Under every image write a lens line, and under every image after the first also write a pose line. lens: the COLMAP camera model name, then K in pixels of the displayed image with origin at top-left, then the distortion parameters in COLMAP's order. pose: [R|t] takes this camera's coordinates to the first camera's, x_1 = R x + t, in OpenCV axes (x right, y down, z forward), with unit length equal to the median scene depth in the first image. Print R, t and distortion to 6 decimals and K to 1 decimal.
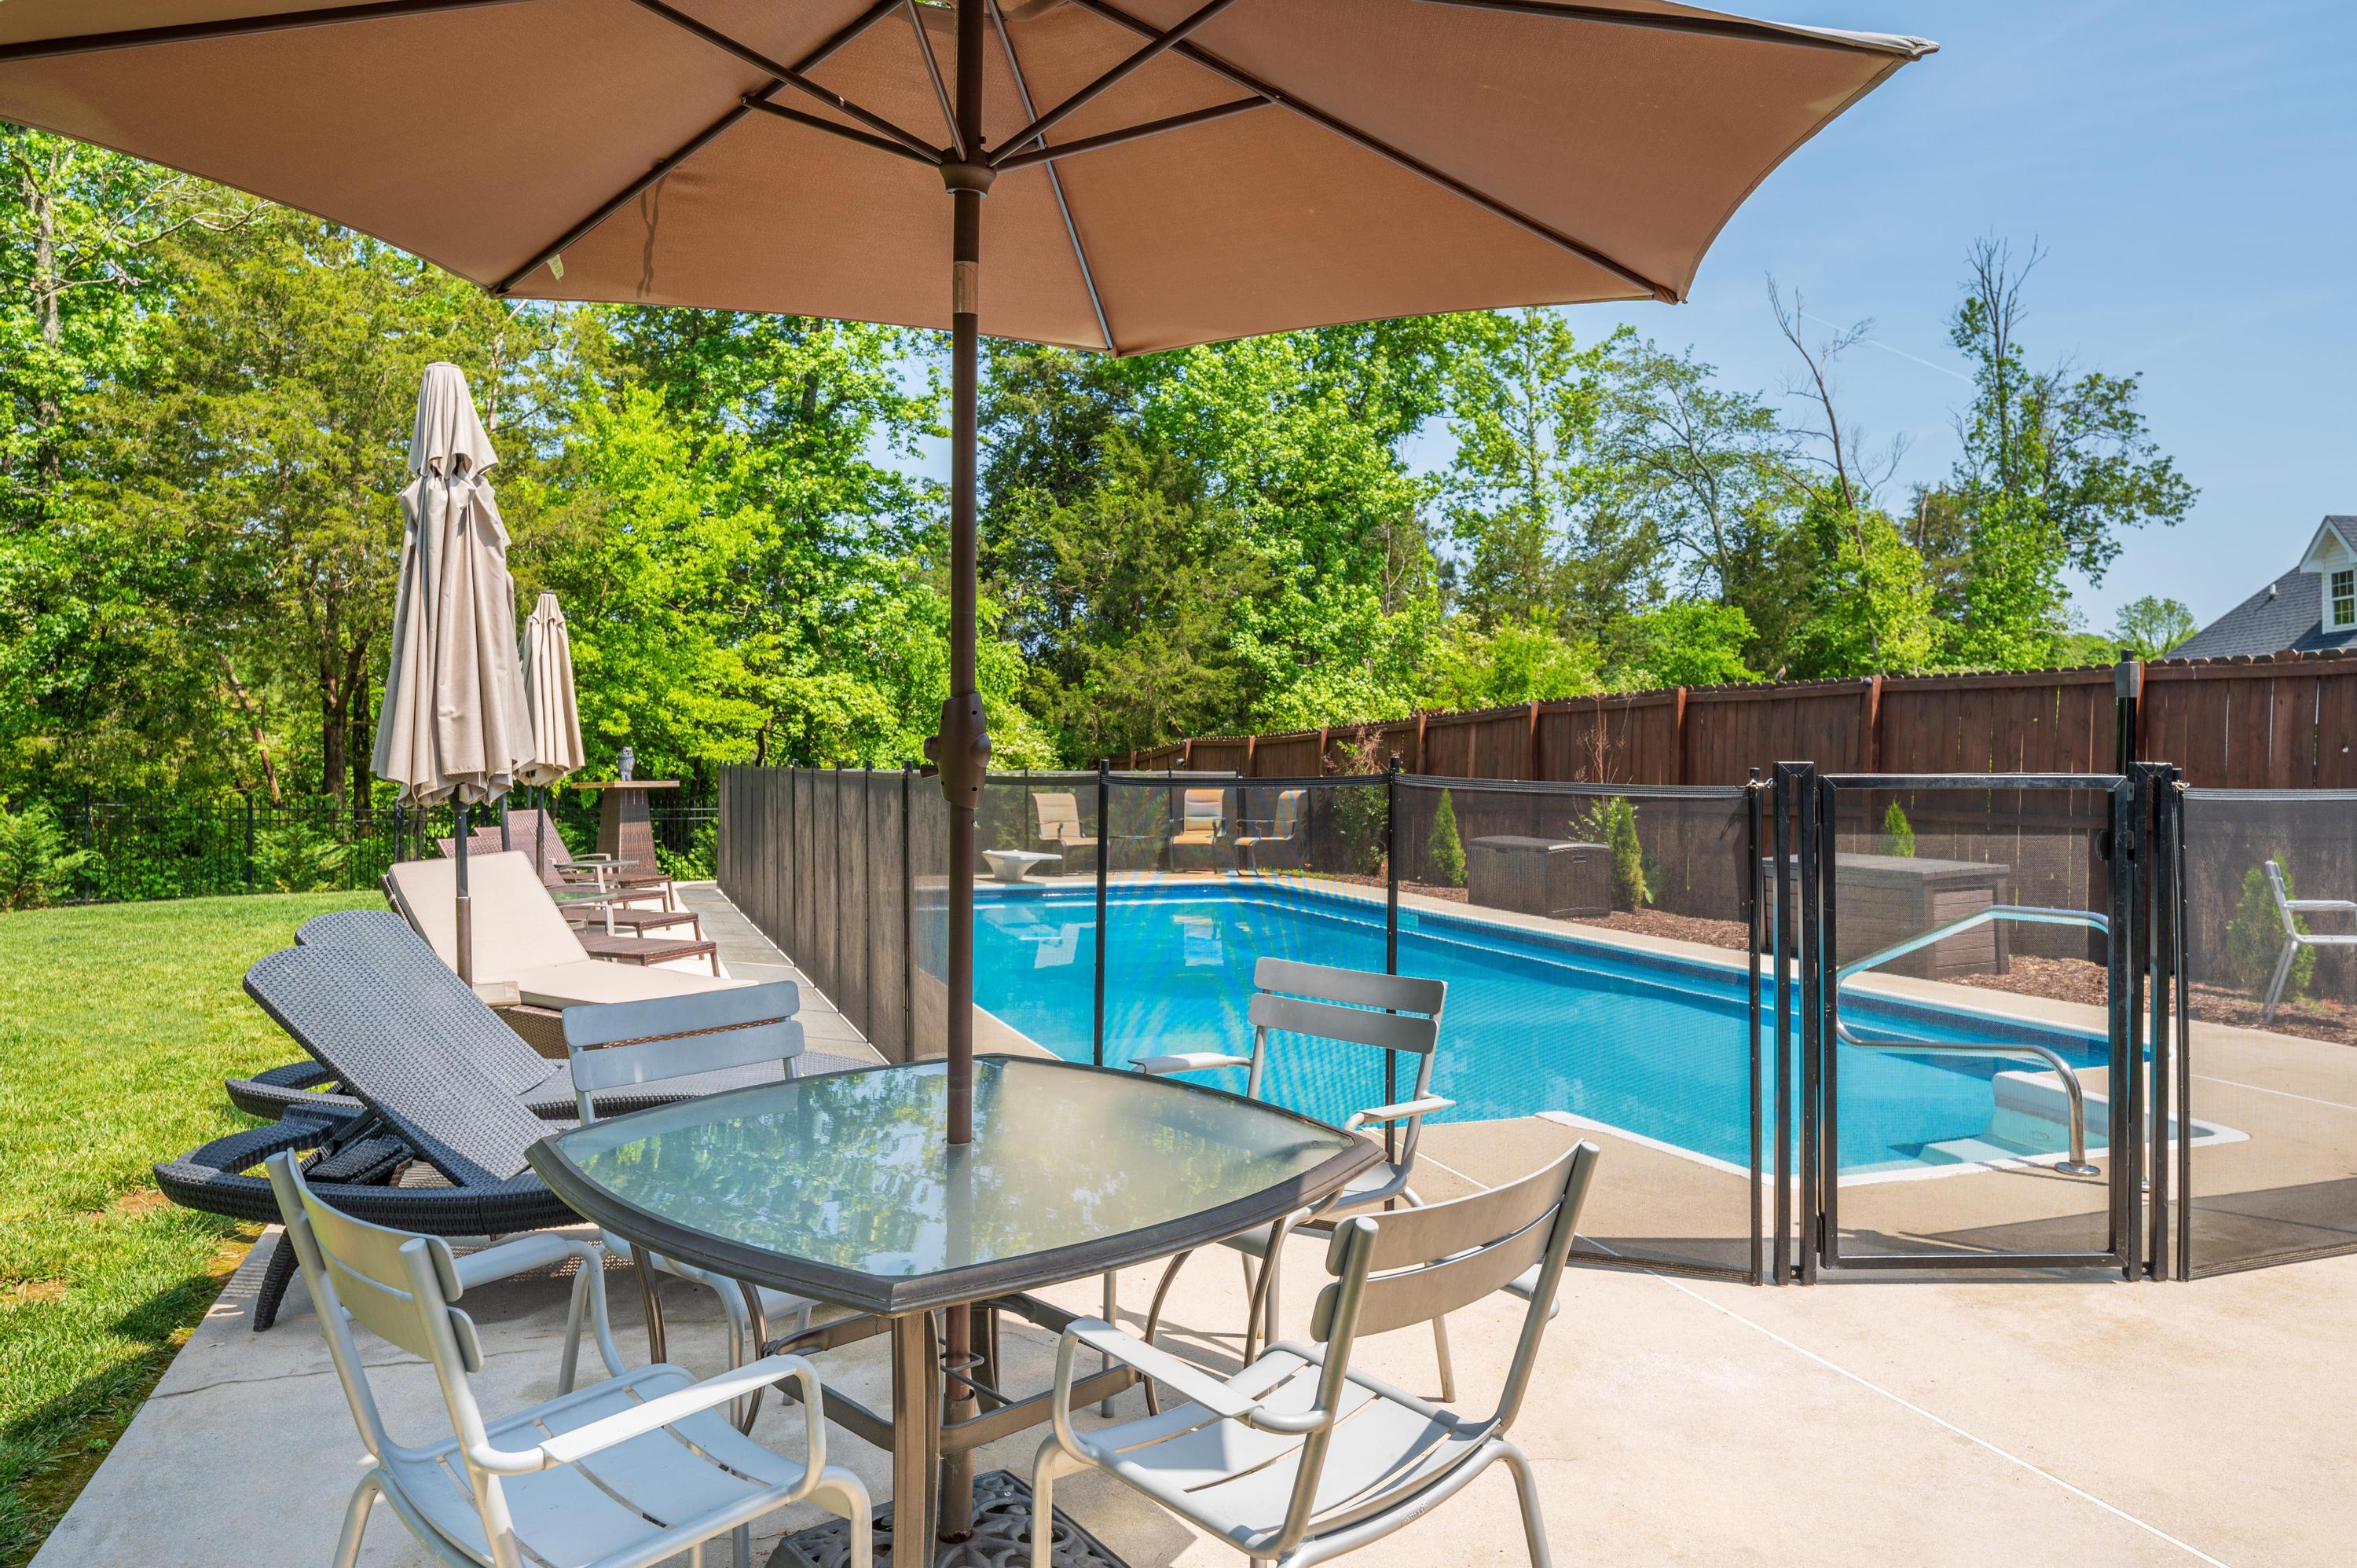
lens RADIAL K [[1569.3, 0, 1183.3], [0, 1569.3, 758.4], [0, 0, 1]] dist [-0.009701, -0.002840]
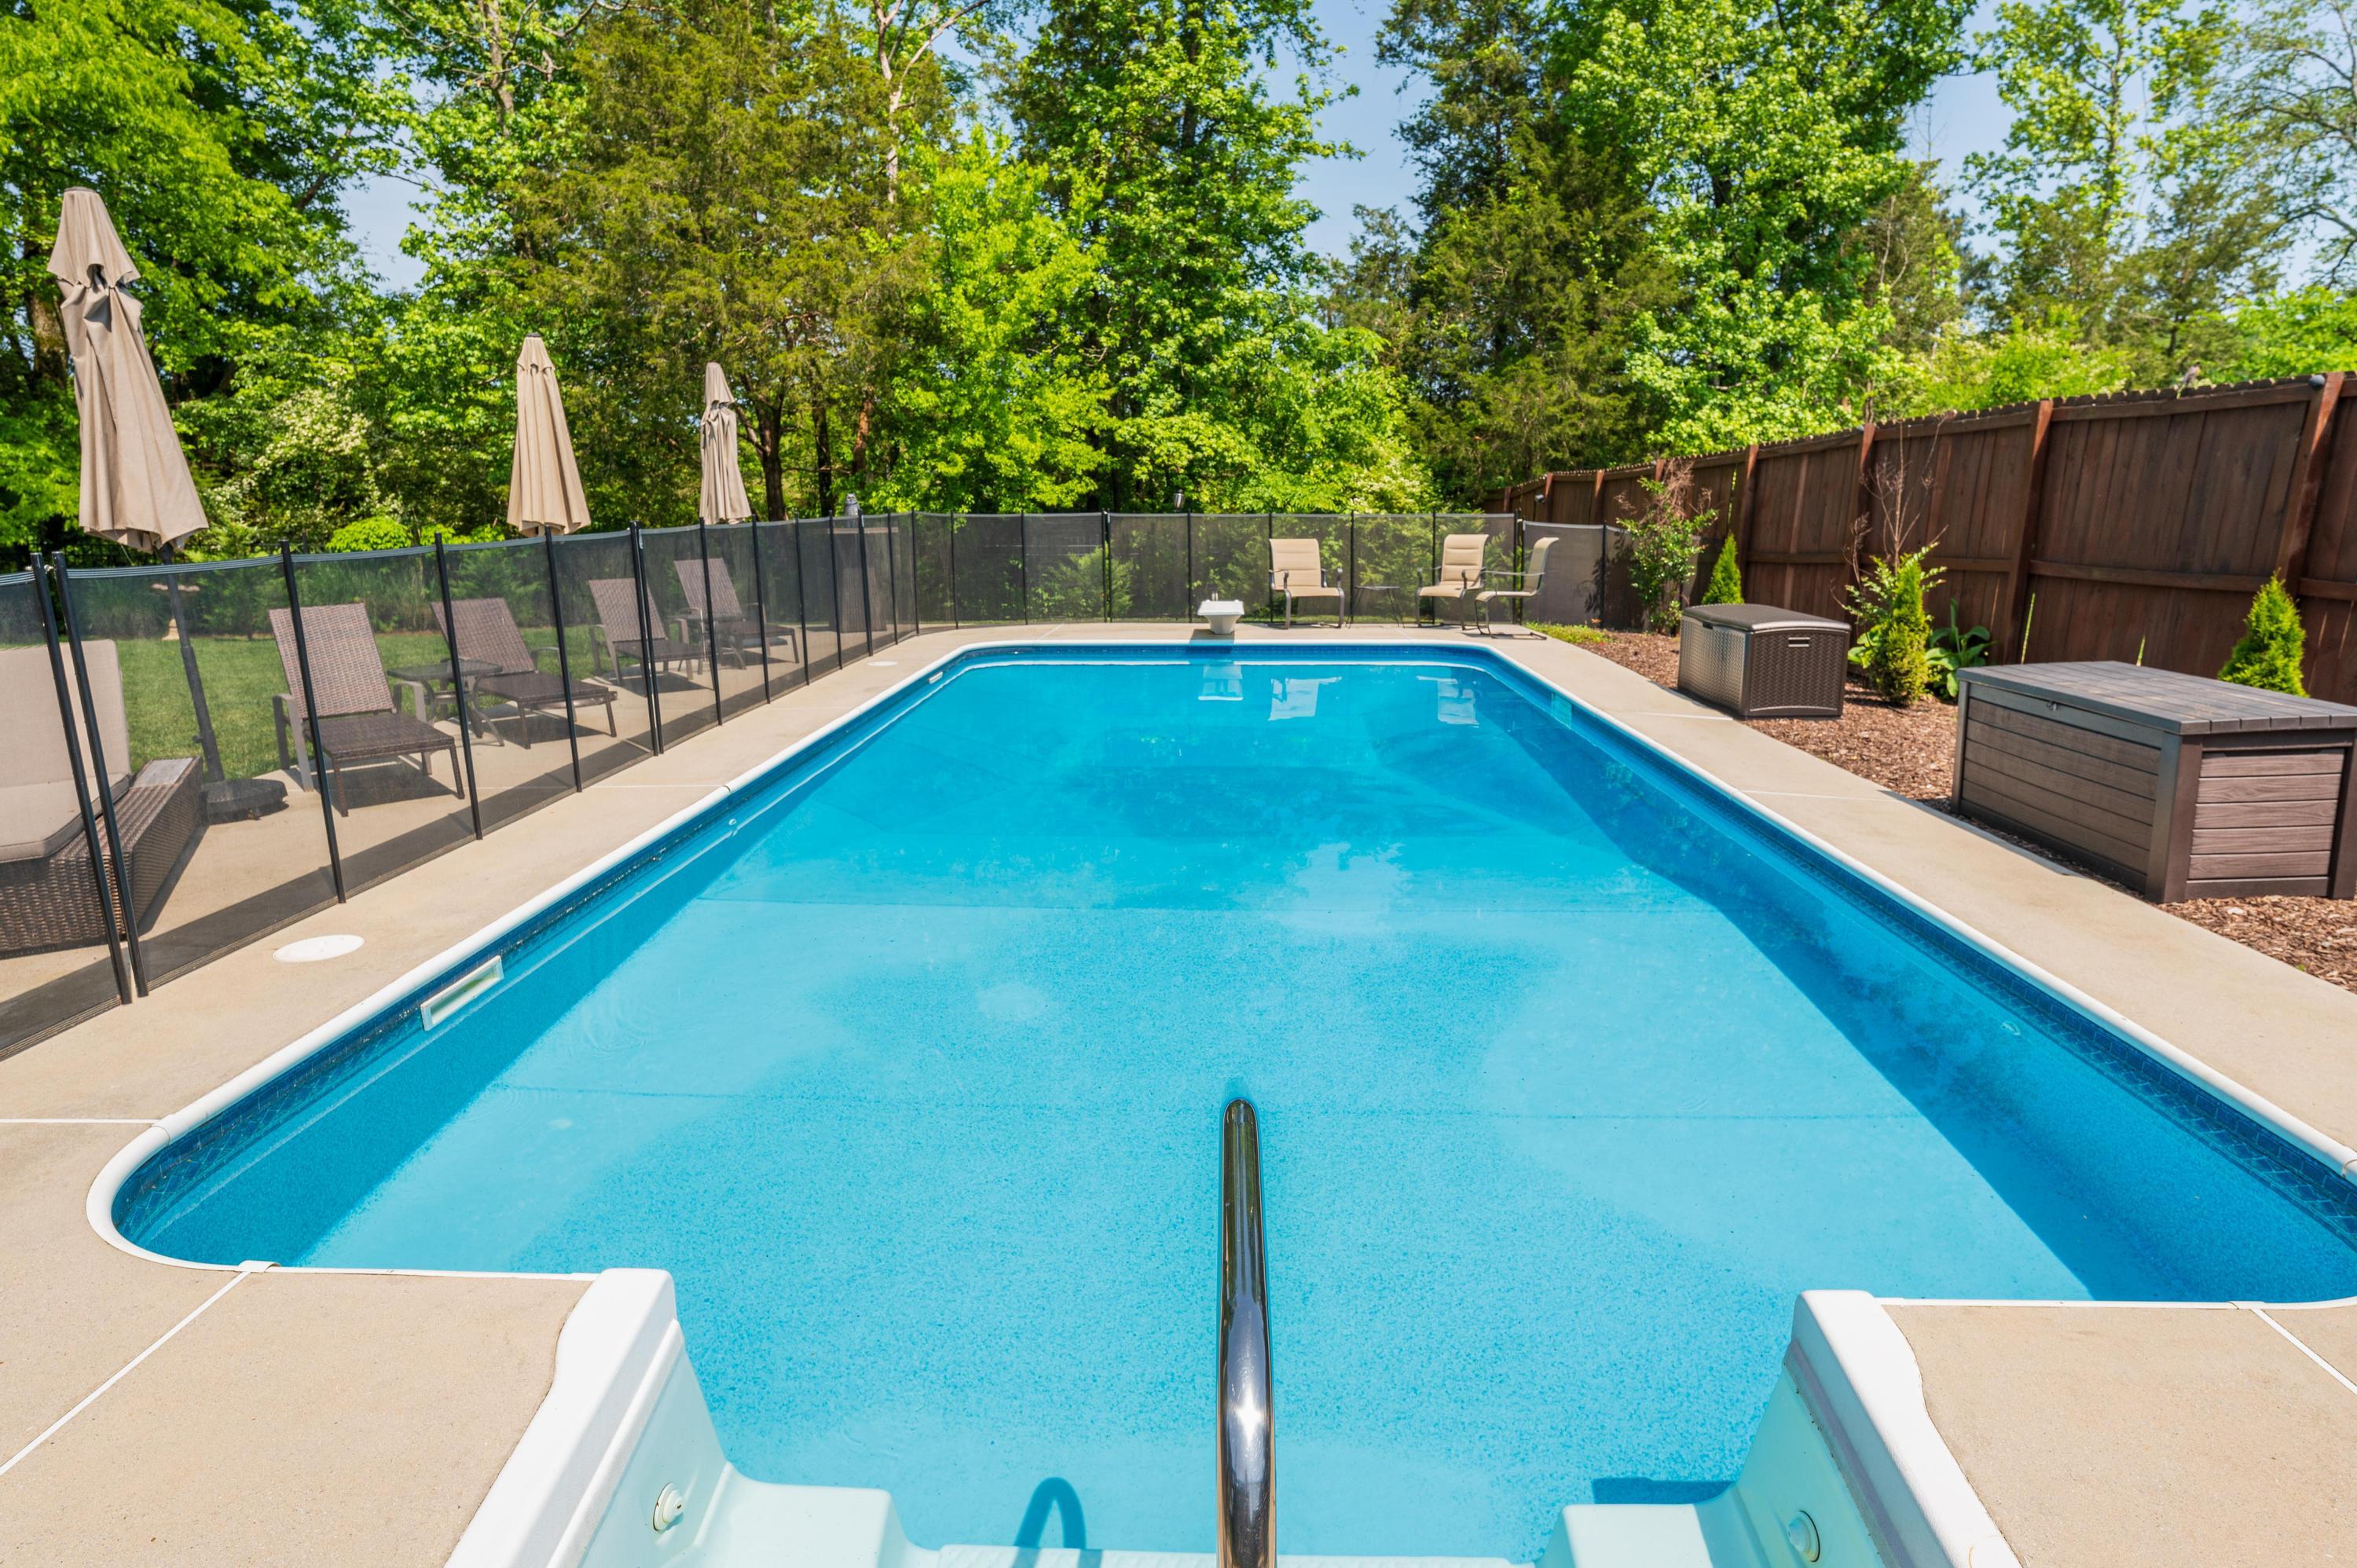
lens RADIAL K [[1345.0, 0, 1171.4], [0, 1345.0, 804.2], [0, 0, 1]] dist [0.003340, -0.003837]
pose [[0.922458, 0.080219, -0.377673, 0.058119], [0.008297, 0.973834, 0.227111, -0.002469], [0.386009, -0.212634, 0.897655, 0.073848]]
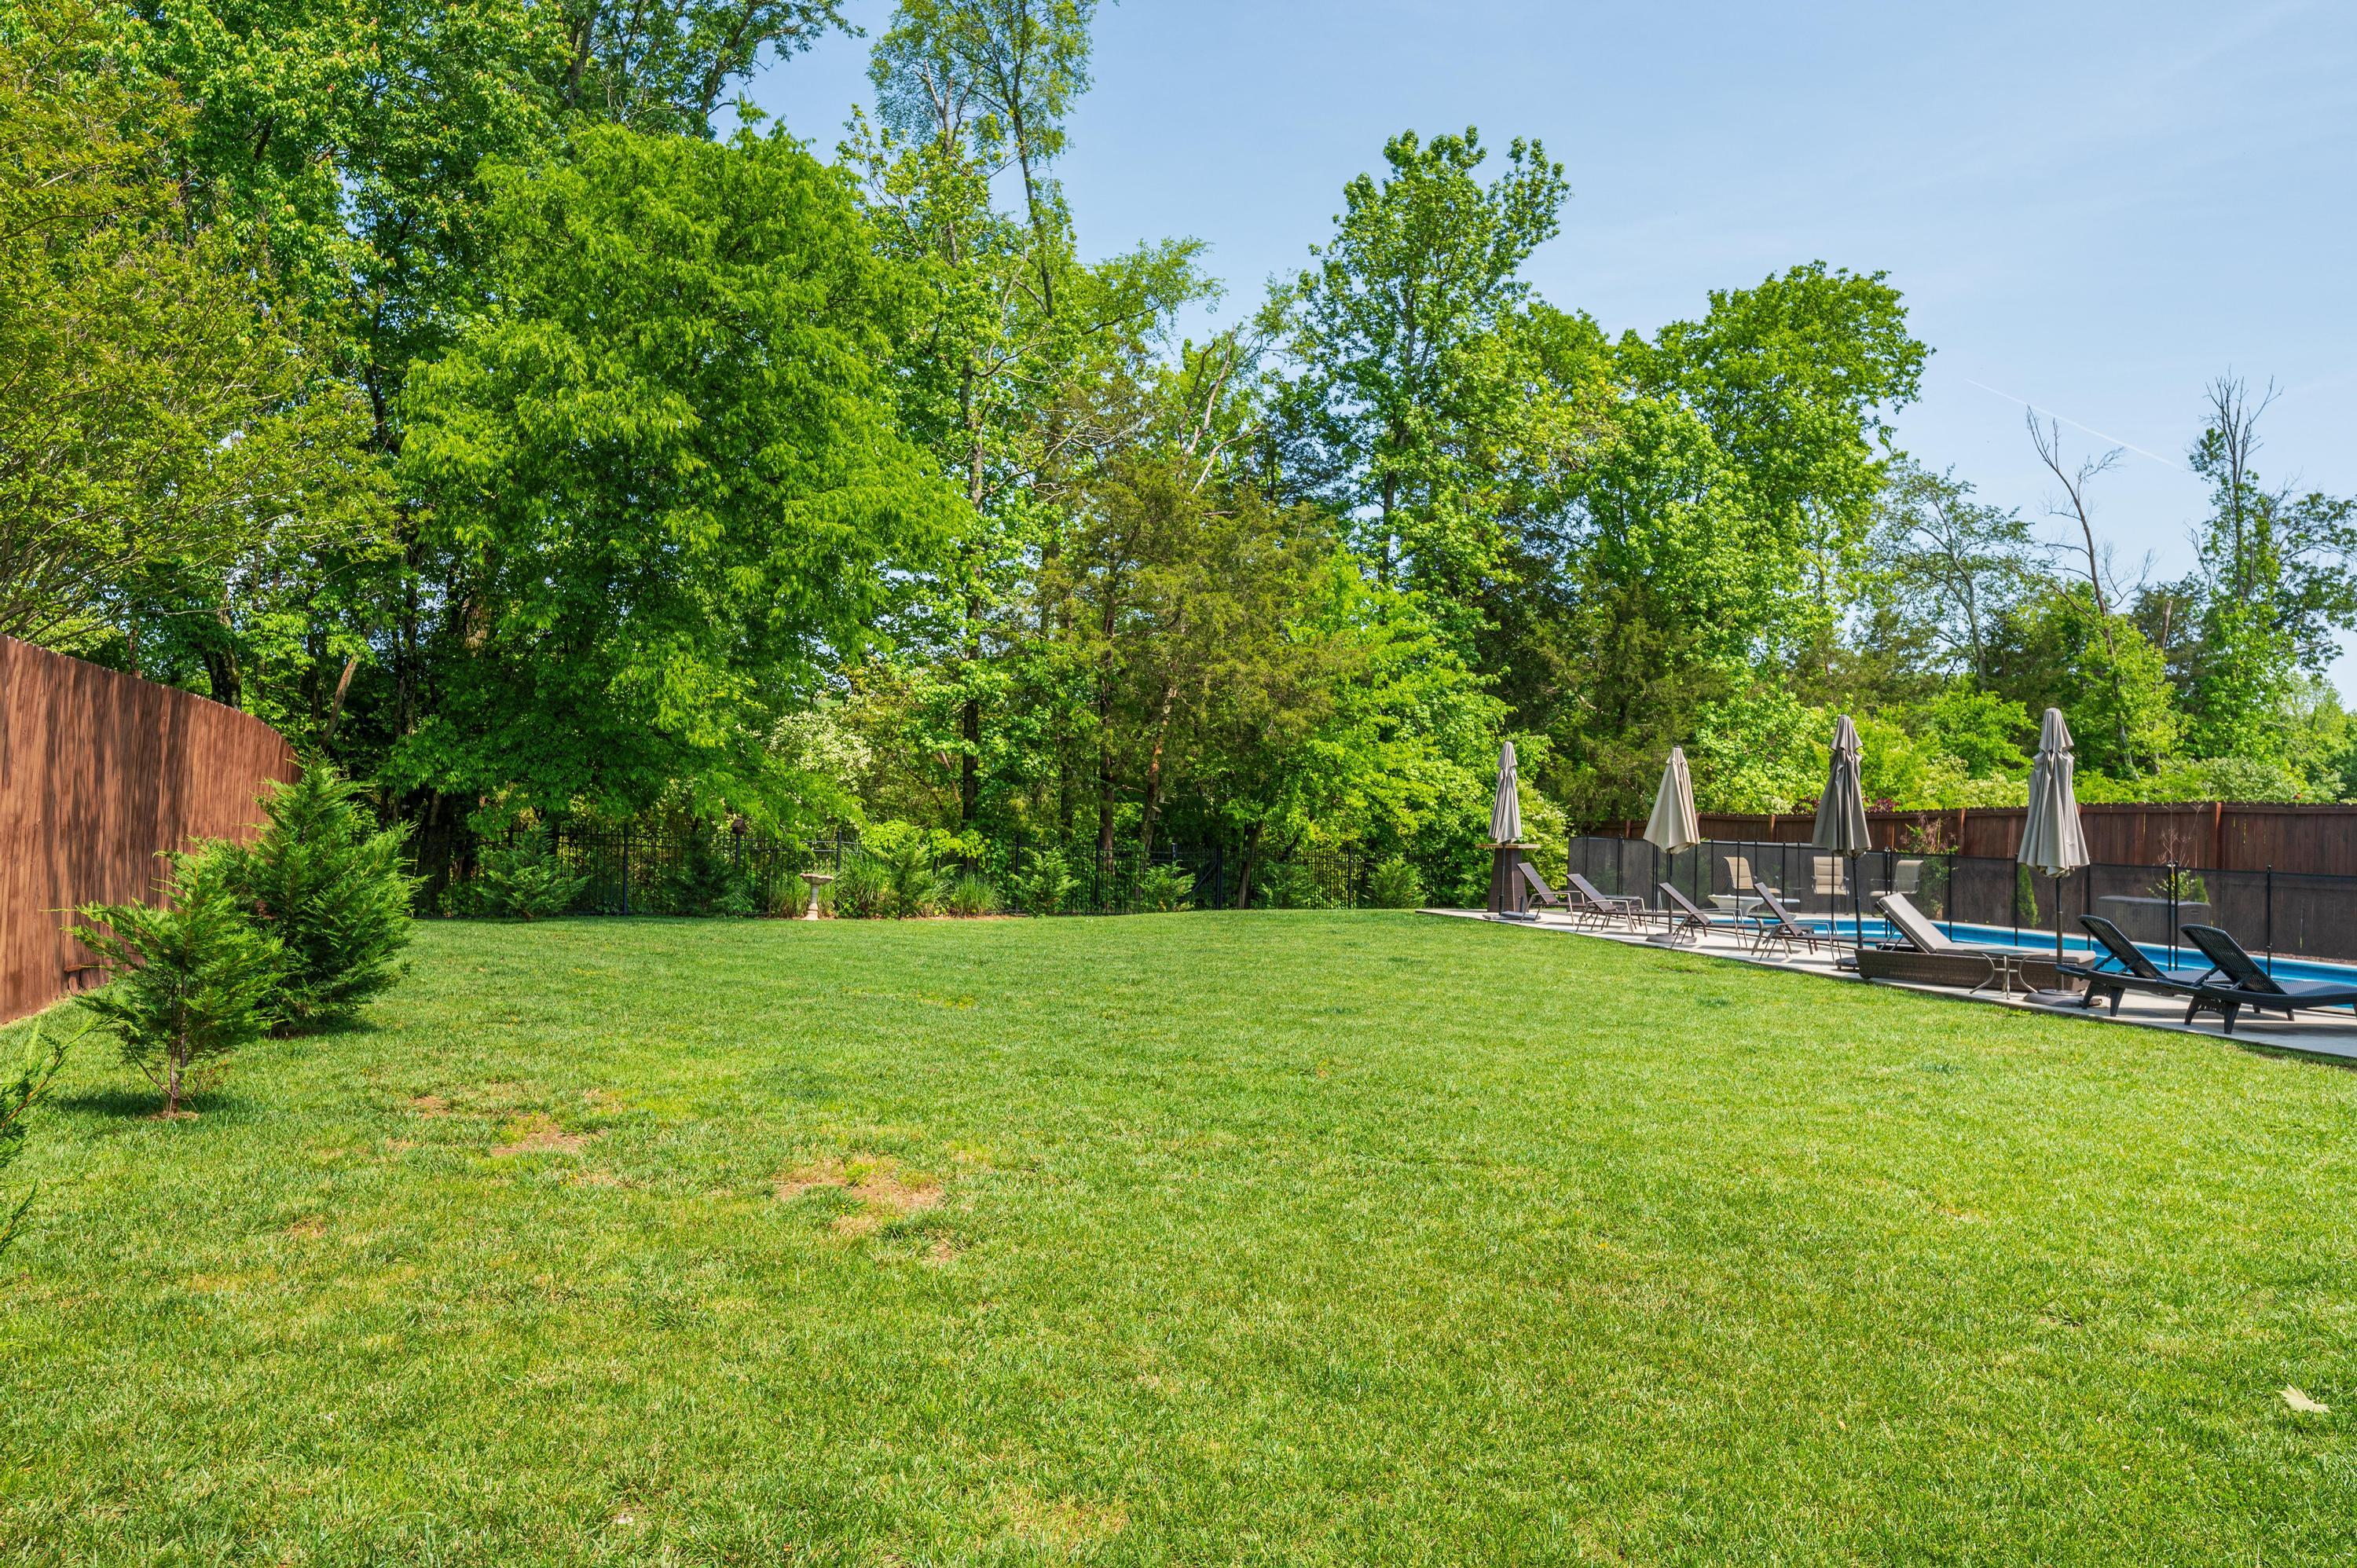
lens RADIAL K [[1569.3, 0, 1179.4], [0, 1569.3, 768.3], [0, 0, 1]] dist [-0.009701, -0.002840]
pose [[0.998293, 0.023146, -0.053619, -0.182313], [-0.024323, 0.999475, -0.021399, -0.006109], [0.053096, 0.022666, 0.998332, -0.170520]]
